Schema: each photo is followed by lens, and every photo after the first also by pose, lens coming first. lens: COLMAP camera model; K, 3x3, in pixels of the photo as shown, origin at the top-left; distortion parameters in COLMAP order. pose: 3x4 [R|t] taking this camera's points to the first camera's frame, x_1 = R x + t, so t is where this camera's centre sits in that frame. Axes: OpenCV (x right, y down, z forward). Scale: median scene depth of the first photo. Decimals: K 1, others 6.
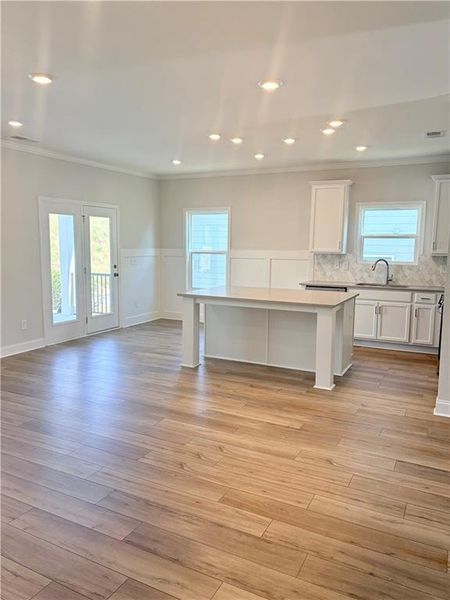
lens RADIAL K [[444.2, 0, 244.8], [0, 444.2, 298.7], [0, 0, 1]] dist [0.039516, -0.008015]
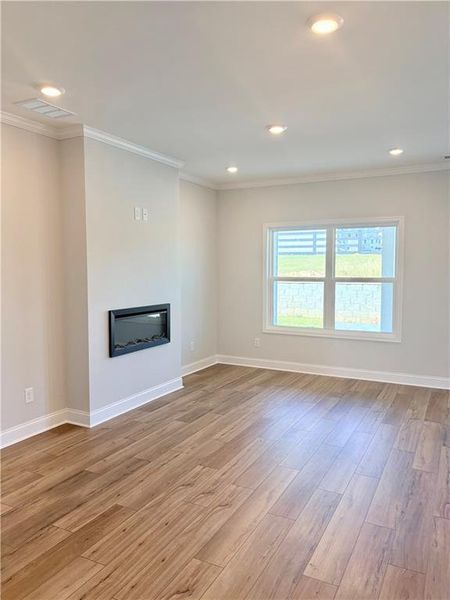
lens RADIAL K [[444.2, 0, 244.8], [0, 444.2, 298.7], [0, 0, 1]] dist [0.039516, -0.008015]
pose [[0.007007, 0.067043, -0.997725, 0.908479], [-0.117721, 0.990867, 0.065755, -0.161912], [0.993022, 0.116993, 0.014835, 1.066412]]
